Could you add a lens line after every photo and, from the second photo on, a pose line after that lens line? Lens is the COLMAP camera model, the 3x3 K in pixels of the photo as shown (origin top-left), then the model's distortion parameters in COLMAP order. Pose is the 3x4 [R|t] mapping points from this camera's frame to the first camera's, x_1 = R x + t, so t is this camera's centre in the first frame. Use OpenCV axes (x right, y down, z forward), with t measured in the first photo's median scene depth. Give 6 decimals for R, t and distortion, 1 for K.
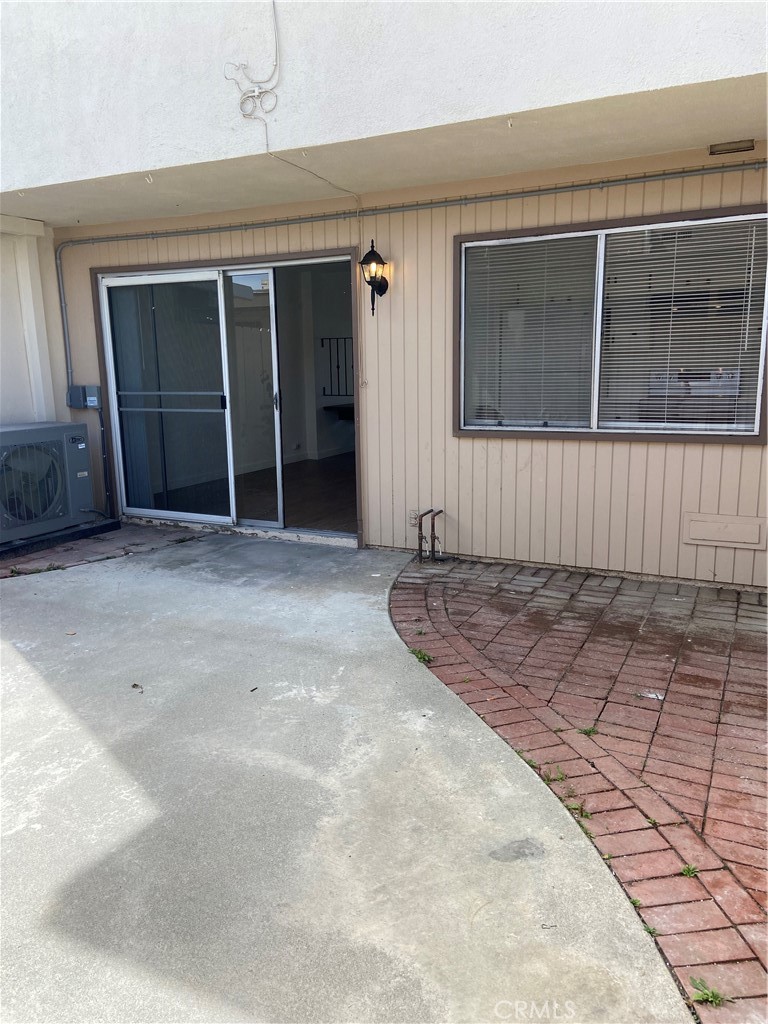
lens RADIAL K [[764.2, 0, 380.4], [0, 764.2, 510.2], [0, 0, 1]] dist [0.066171, -0.012597]
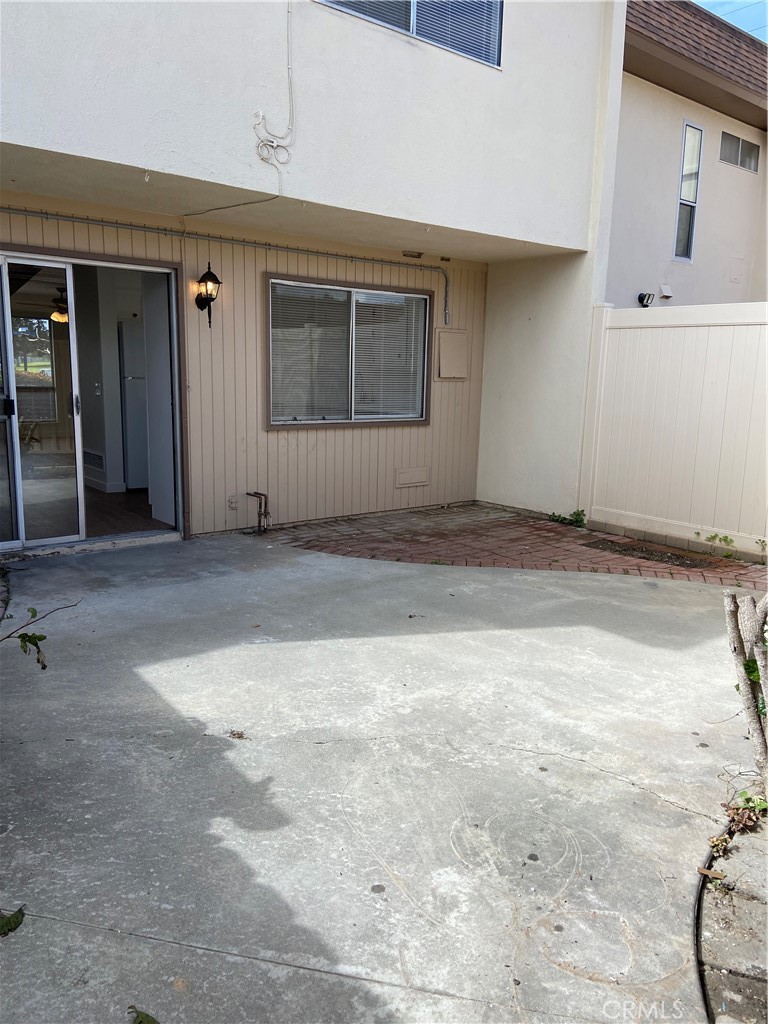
lens RADIAL K [[764.2, 0, 379.5], [0, 764.2, 509.2], [0, 0, 1]] dist [0.066171, -0.012597]
pose [[0.414893, -0.132612, 0.900155, -1.023541], [0.149945, 0.985760, 0.076112, -0.039597], [-0.897430, 0.103395, 0.428869, 0.329393]]
